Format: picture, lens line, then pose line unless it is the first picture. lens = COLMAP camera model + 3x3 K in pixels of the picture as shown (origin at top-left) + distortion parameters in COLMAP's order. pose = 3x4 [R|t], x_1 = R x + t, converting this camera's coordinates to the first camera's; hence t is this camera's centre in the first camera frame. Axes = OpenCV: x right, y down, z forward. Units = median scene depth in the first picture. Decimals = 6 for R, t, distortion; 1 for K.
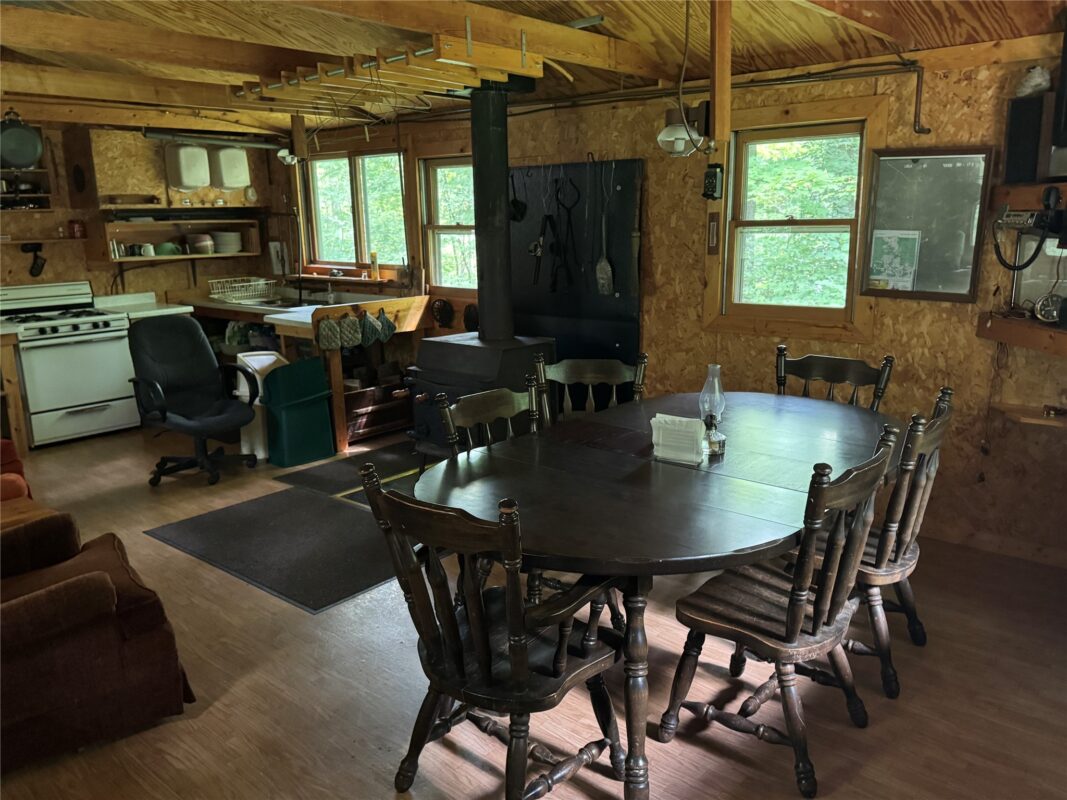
lens RADIAL K [[823.2, 0, 530.1], [0, 823.2, 402.3], [0, 0, 1]] dist [0.050951, -0.068602]
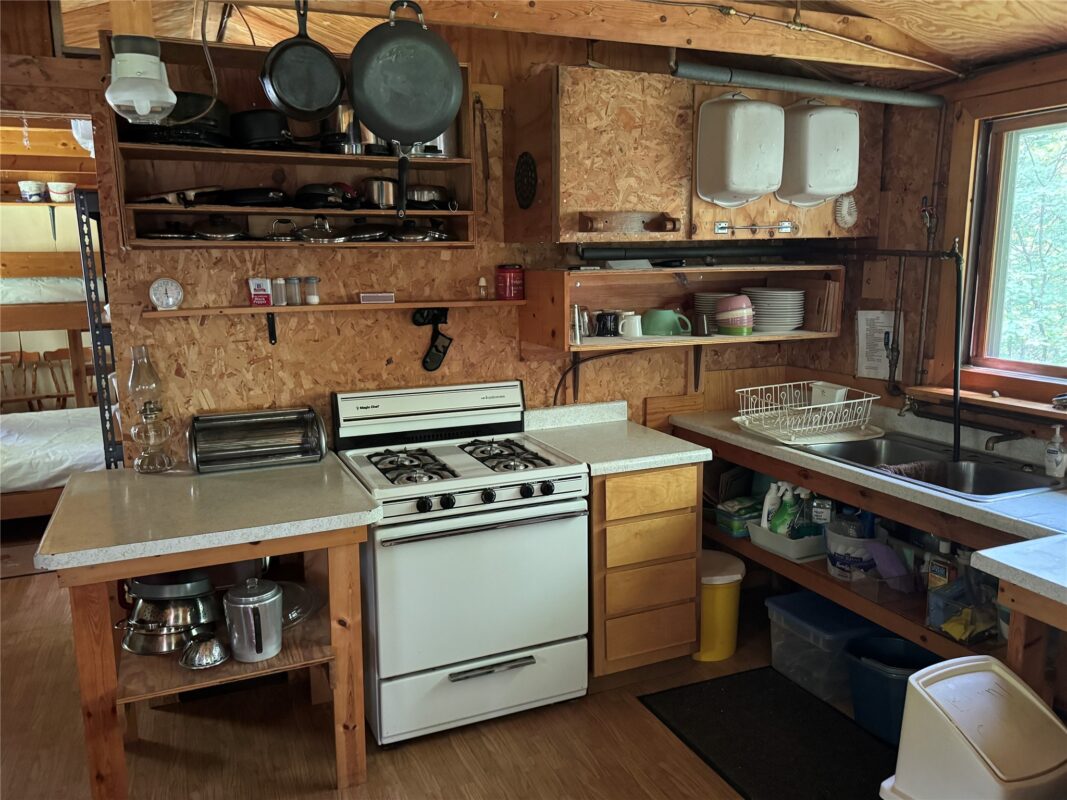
lens RADIAL K [[823.2, 0, 535.1], [0, 823.2, 406.7], [0, 0, 1]] dist [0.050951, -0.068602]
pose [[0.901110, 0.083938, -0.425389, -0.311099], [-0.102519, 0.994511, -0.020930, -0.123583], [0.421297, 0.062471, 0.904769, 0.555194]]
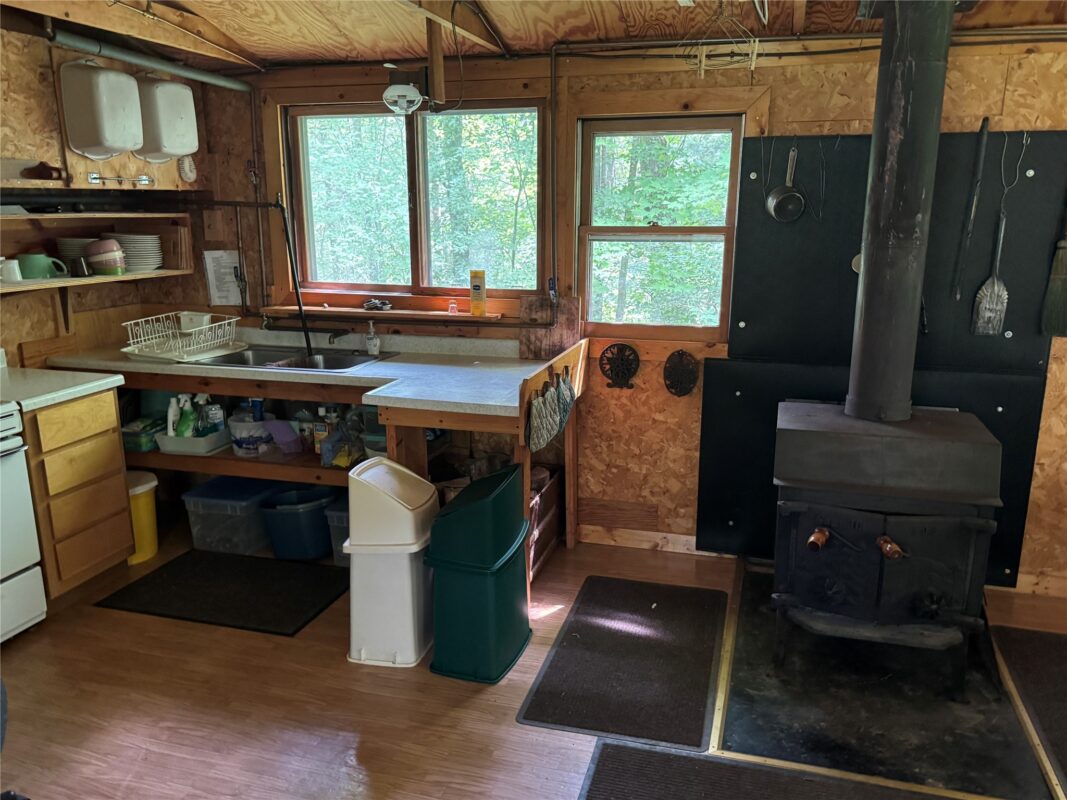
lens RADIAL K [[823.2, 0, 539.5], [0, 823.2, 409.8], [0, 0, 1]] dist [0.050951, -0.068602]
pose [[0.907010, -0.083336, 0.412780, -0.397992], [0.078610, 0.996499, 0.028452, -0.090296], [-0.413706, 0.006642, 0.910386, 0.416307]]
